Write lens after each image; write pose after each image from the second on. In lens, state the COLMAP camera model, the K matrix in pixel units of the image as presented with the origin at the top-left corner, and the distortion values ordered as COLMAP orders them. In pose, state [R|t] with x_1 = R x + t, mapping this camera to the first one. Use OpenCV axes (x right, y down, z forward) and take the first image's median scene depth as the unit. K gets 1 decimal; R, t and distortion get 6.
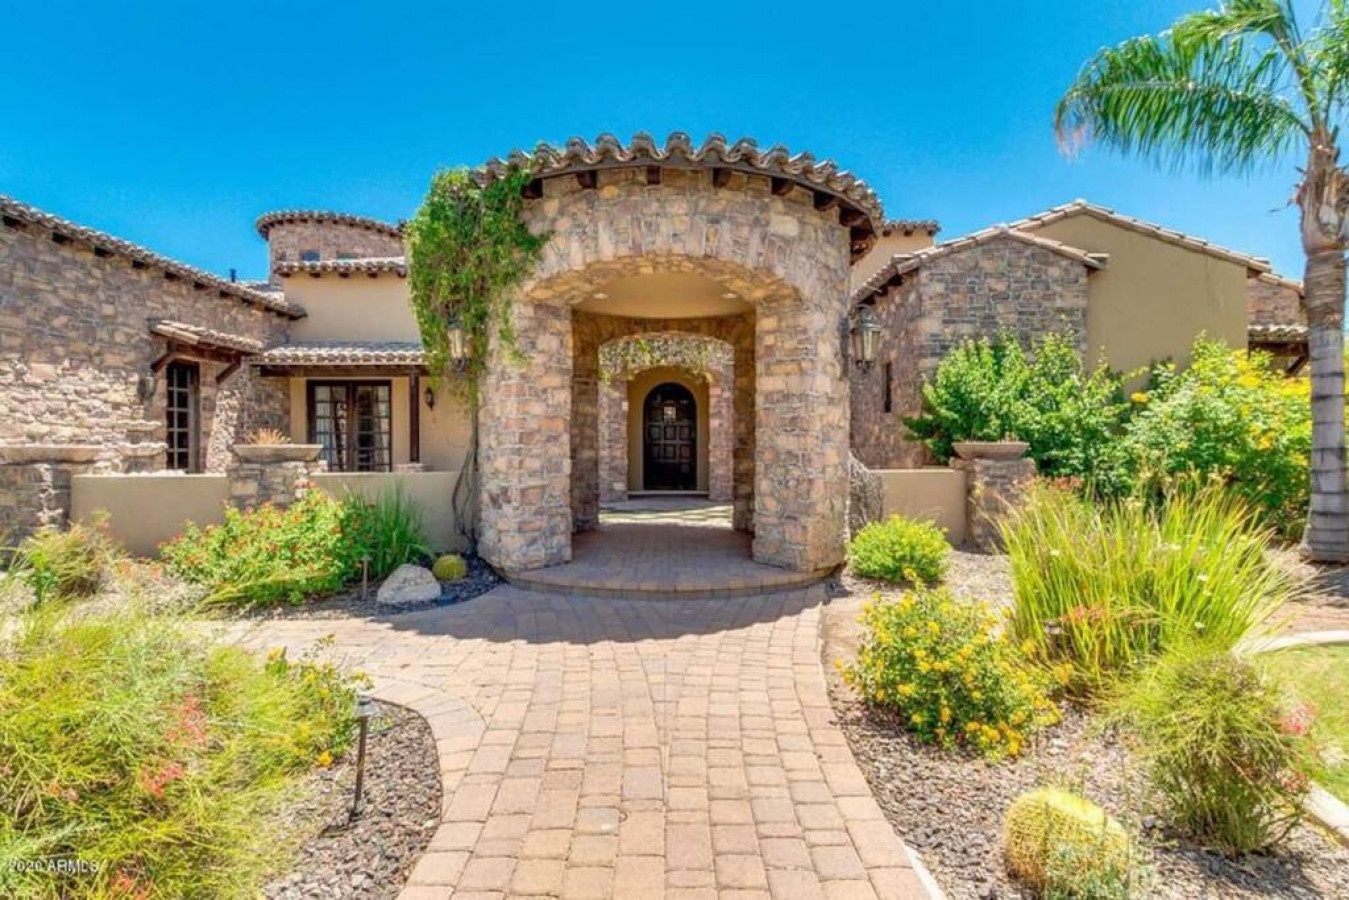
lens RADIAL K [[619.5, 0, 674.5], [0, 619.5, 450.0], [0, 0, 1]] dist [0.002380, -0.000183]
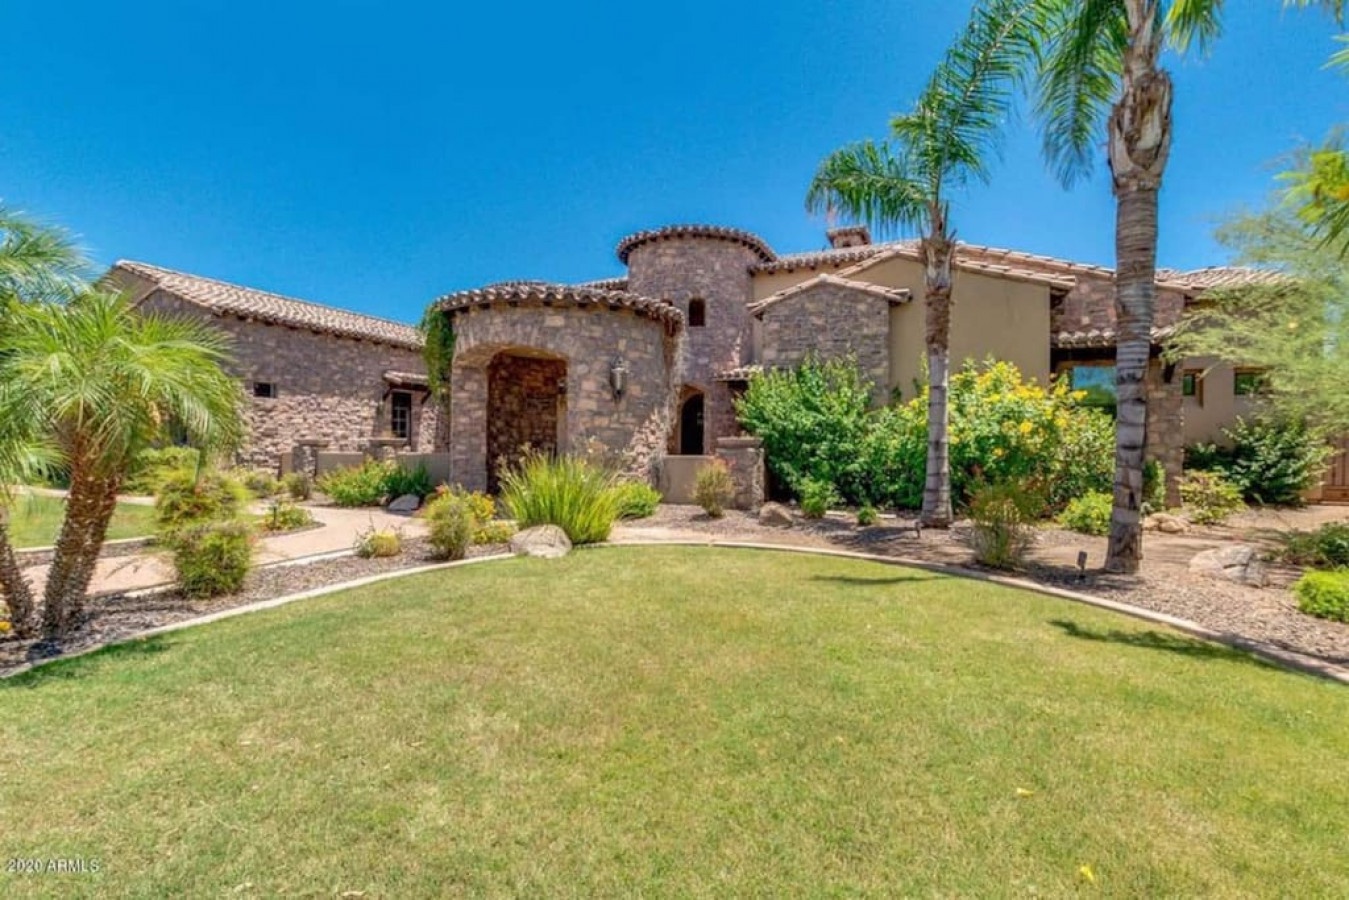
lens RADIAL K [[622.4, 0, 674.5], [0, 622.4, 450.0], [0, 0, 1]] dist [0.000251, 0.000038]
pose [[0.907013, 0.009561, -0.420994, 0.804921], [-0.010391, 0.999946, 0.000321, 0.014526], [0.420975, 0.004084, 0.907063, -0.343003]]
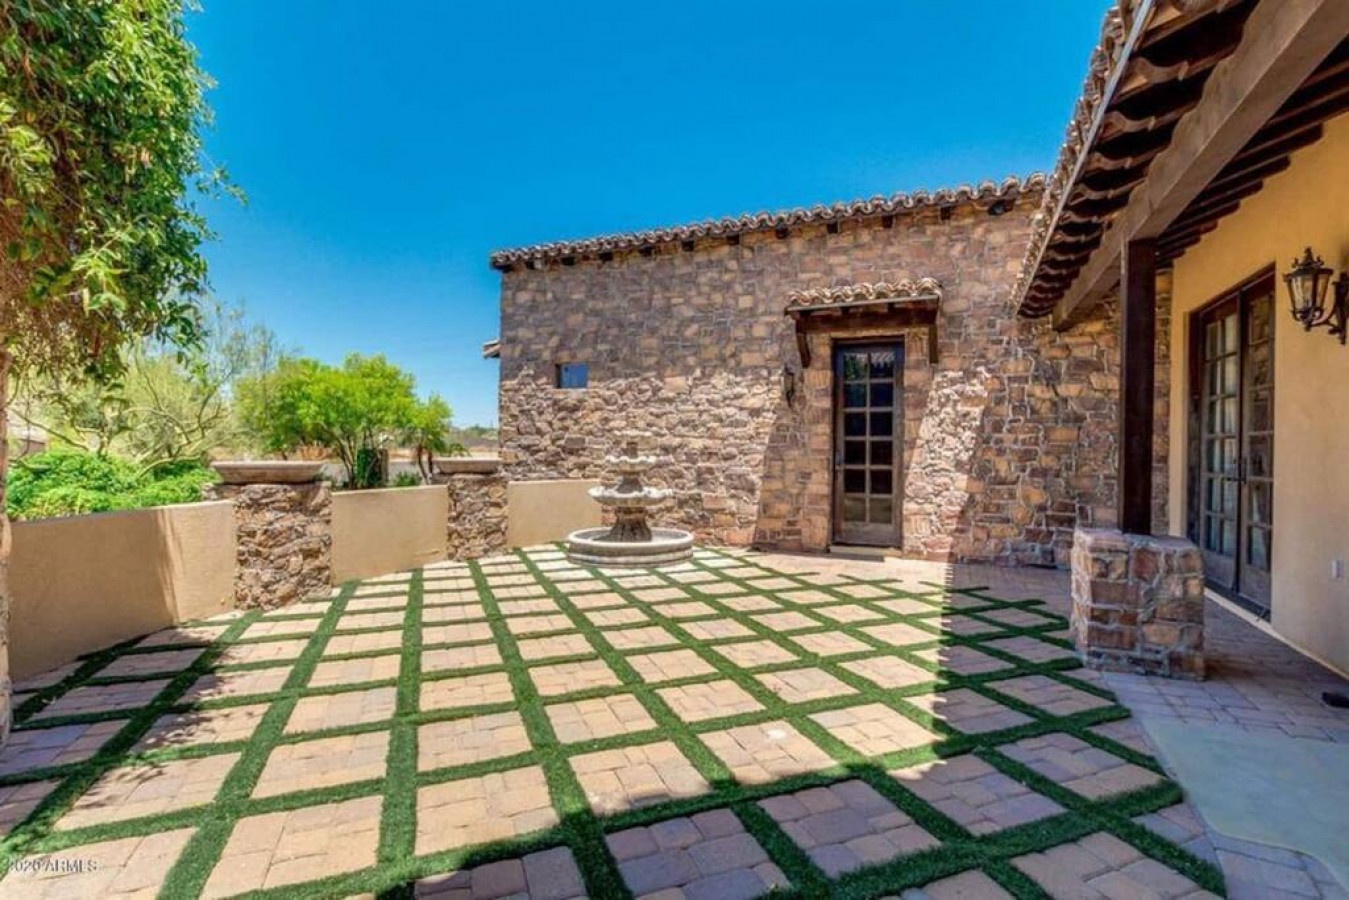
lens RADIAL K [[622.4, 0, 674.5], [0, 622.4, 450.0], [0, 0, 1]] dist [0.000251, 0.000038]
pose [[-0.398269, 0.002289, -0.917266, -0.079522], [-0.013919, 0.999867, 0.008539, -0.026831], [0.917163, 0.016168, -0.398184, 1.315889]]
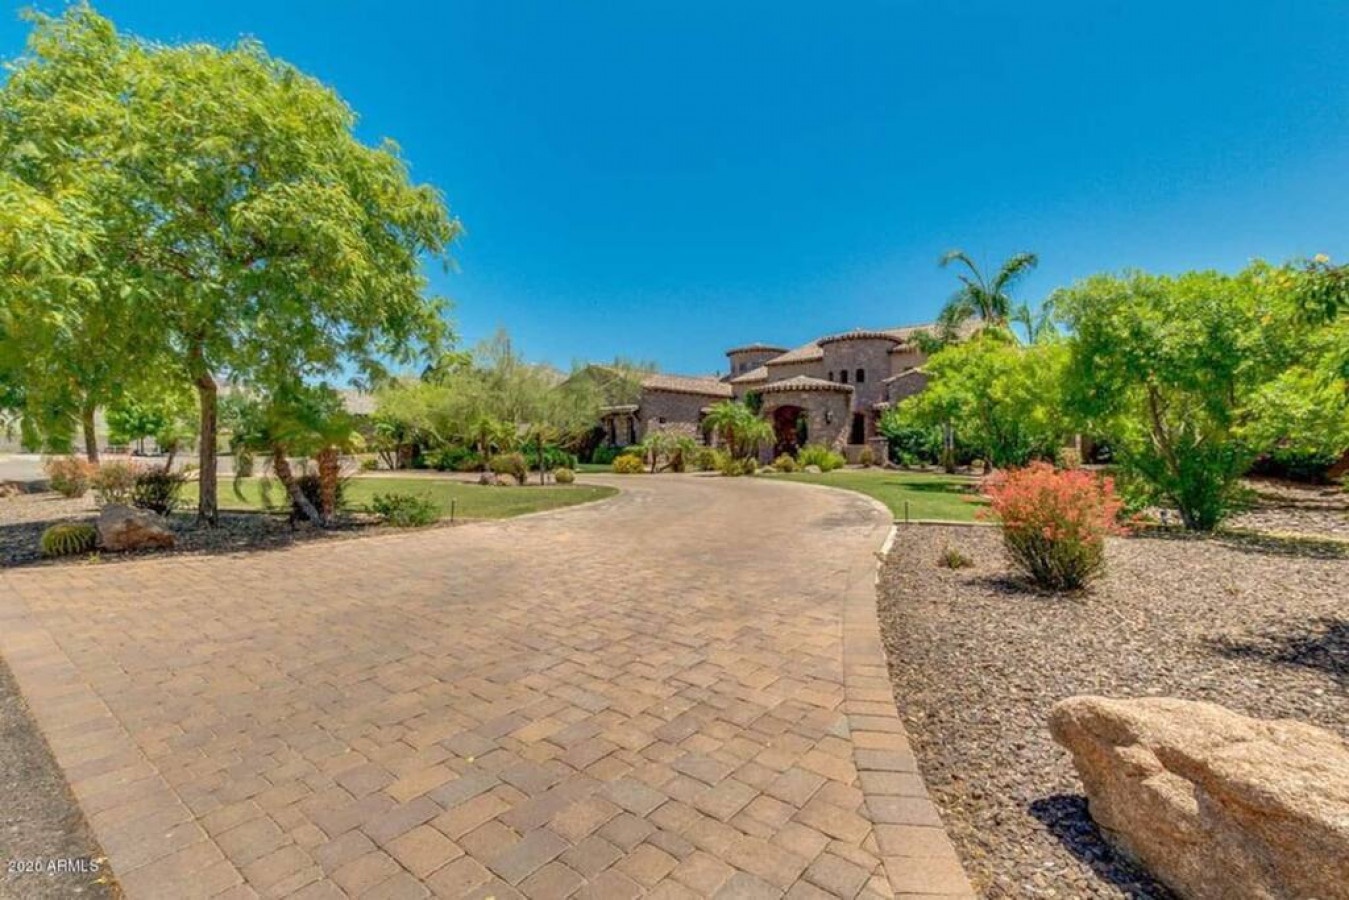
lens RADIAL K [[622.4, 0, 674.5], [0, 622.4, 450.0], [0, 0, 1]] dist [0.000251, 0.000038]
pose [[0.768291, -0.001754, -0.640098, 1.617967], [0.001644, 0.999998, -0.000767, 0.049862], [0.640098, -0.000463, 0.768293, -2.223771]]
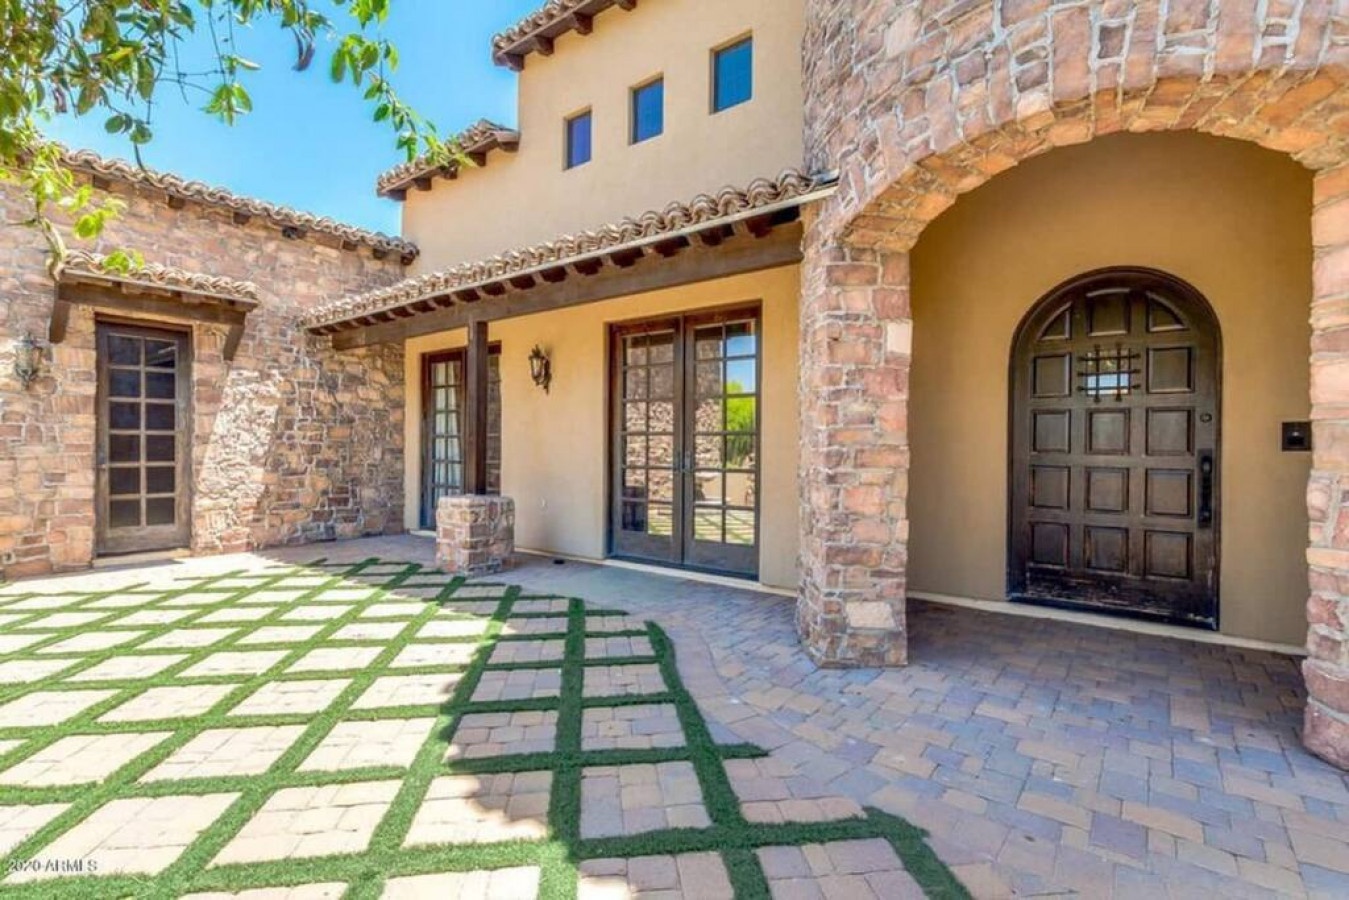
lens RADIAL K [[622.4, 0, 674.5], [0, 622.4, 450.0], [0, 0, 1]] dist [0.000251, 0.000038]
pose [[0.795615, 0.009085, -0.605735, 0.019095], [-0.012028, 0.999927, -0.000800, -0.024590], [0.605683, 0.007922, 0.795666, 1.001751]]
